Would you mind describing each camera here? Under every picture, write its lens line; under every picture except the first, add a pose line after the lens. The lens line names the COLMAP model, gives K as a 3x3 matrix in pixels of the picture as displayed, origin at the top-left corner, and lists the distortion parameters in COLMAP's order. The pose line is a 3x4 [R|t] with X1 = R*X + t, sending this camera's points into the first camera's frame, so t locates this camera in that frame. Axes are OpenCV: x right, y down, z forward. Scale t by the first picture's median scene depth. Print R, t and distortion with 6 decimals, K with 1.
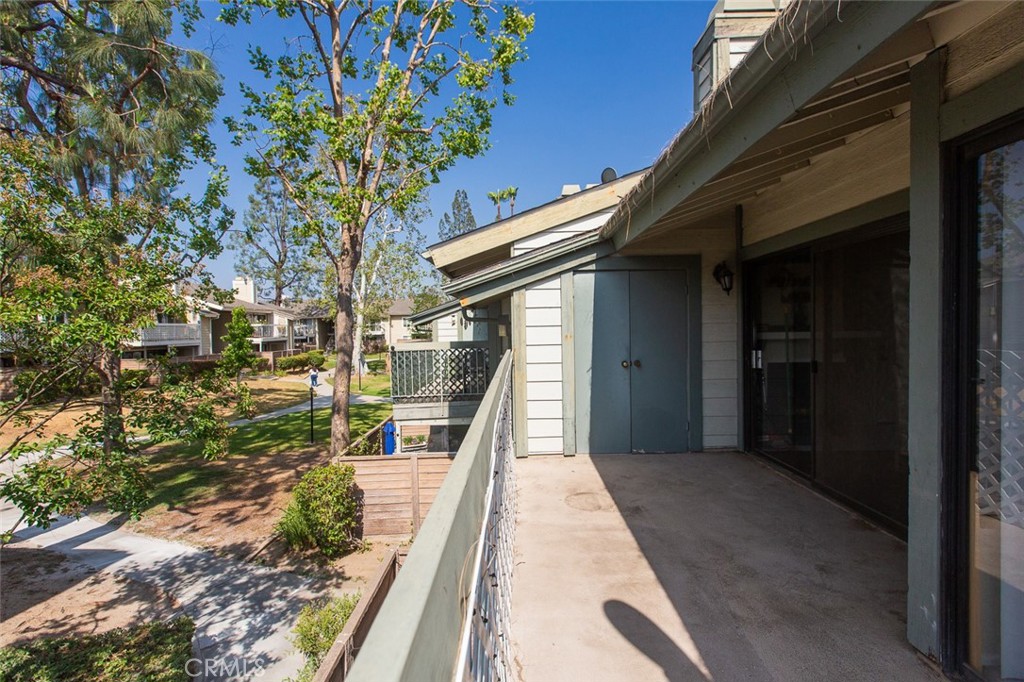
lens RADIAL K [[453.9, 0, 511.2], [0, 453.9, 339.4], [0, 0, 1]] dist [0.000281, -0.000013]
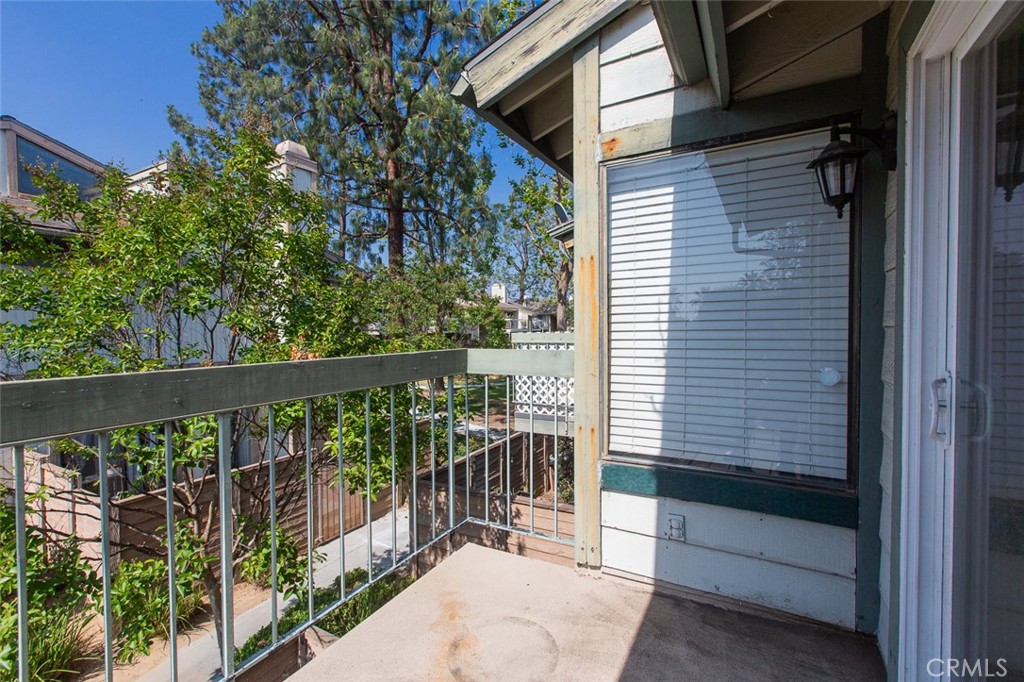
lens RADIAL K [[453.9, 0, 511.2], [0, 453.9, 339.4], [0, 0, 1]] dist [0.000281, -0.000013]
pose [[0.881647, 0.024435, -0.471277, 0.060577], [-0.019536, 0.999692, 0.015285, 0.004636], [0.471505, -0.004269, 0.881853, -0.129252]]
